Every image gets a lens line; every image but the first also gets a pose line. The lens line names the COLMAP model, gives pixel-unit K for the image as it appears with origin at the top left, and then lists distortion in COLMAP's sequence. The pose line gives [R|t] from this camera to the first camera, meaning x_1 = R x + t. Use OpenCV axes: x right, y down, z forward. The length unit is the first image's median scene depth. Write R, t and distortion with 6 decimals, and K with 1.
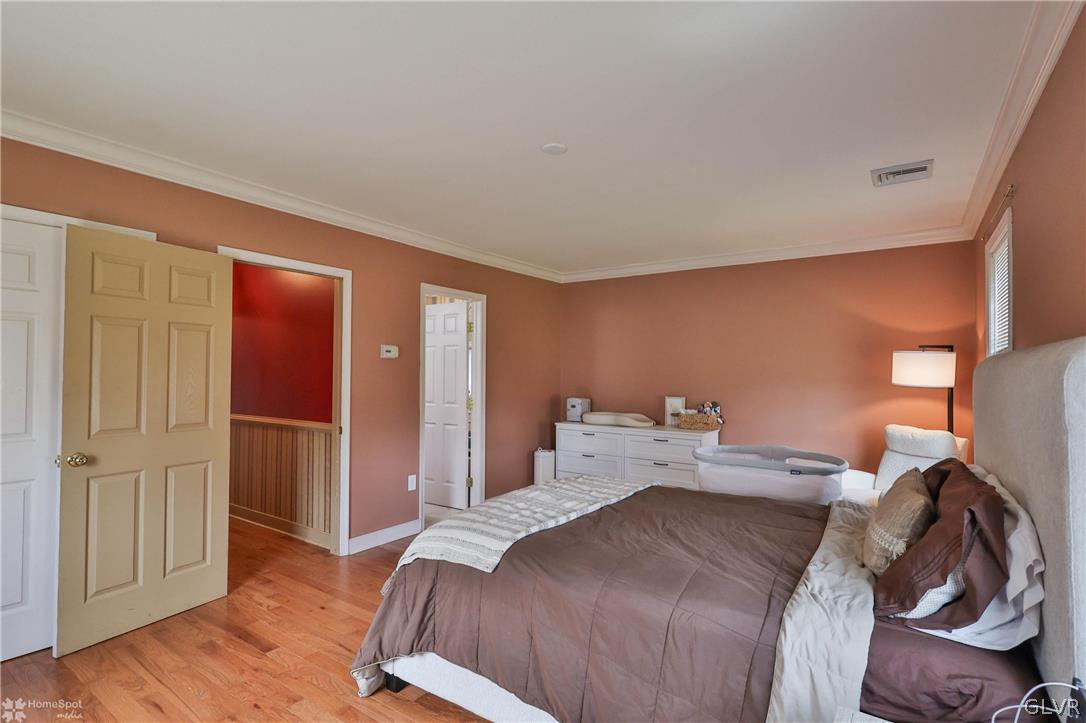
lens RADIAL K [[534.7, 0, 537.2], [0, 534.7, 366.4], [0, 0, 1]] dist [-0.002655, 0.002116]
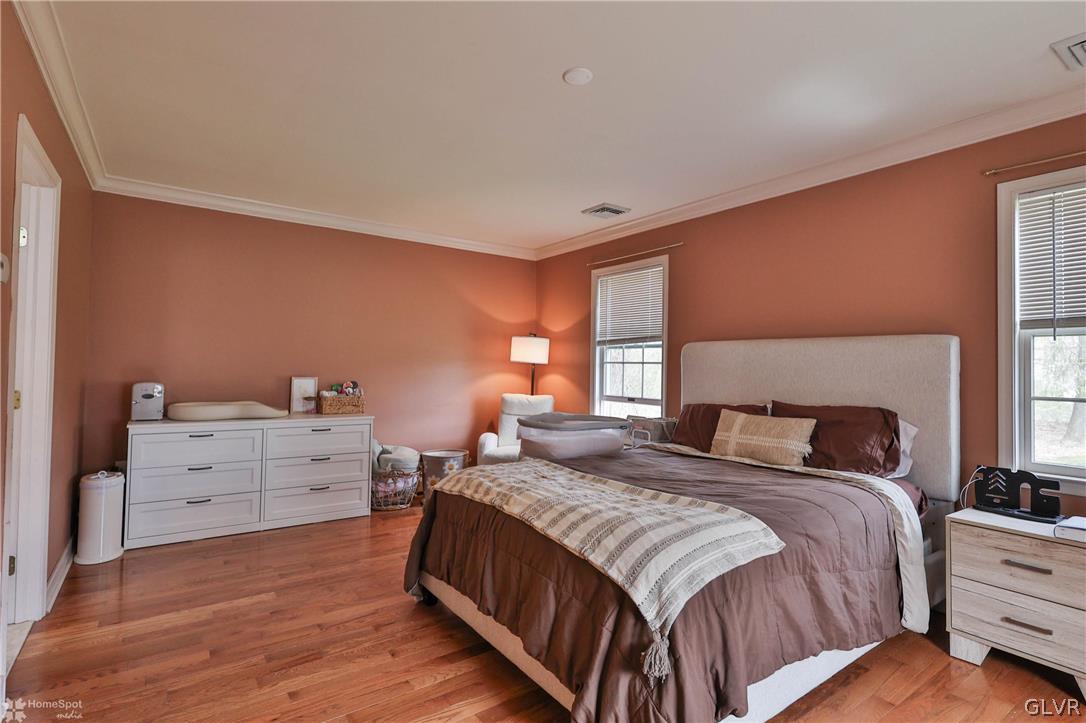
lens RADIAL K [[534.7, 0, 540.6], [0, 534.7, 356.2], [0, 0, 1]] dist [-0.002655, 0.002116]
pose [[0.321545, 0.019278, 0.946698, -0.398883], [-0.026538, 0.999583, -0.011341, 0.025104], [-0.946522, -0.021477, 0.321923, 0.396941]]
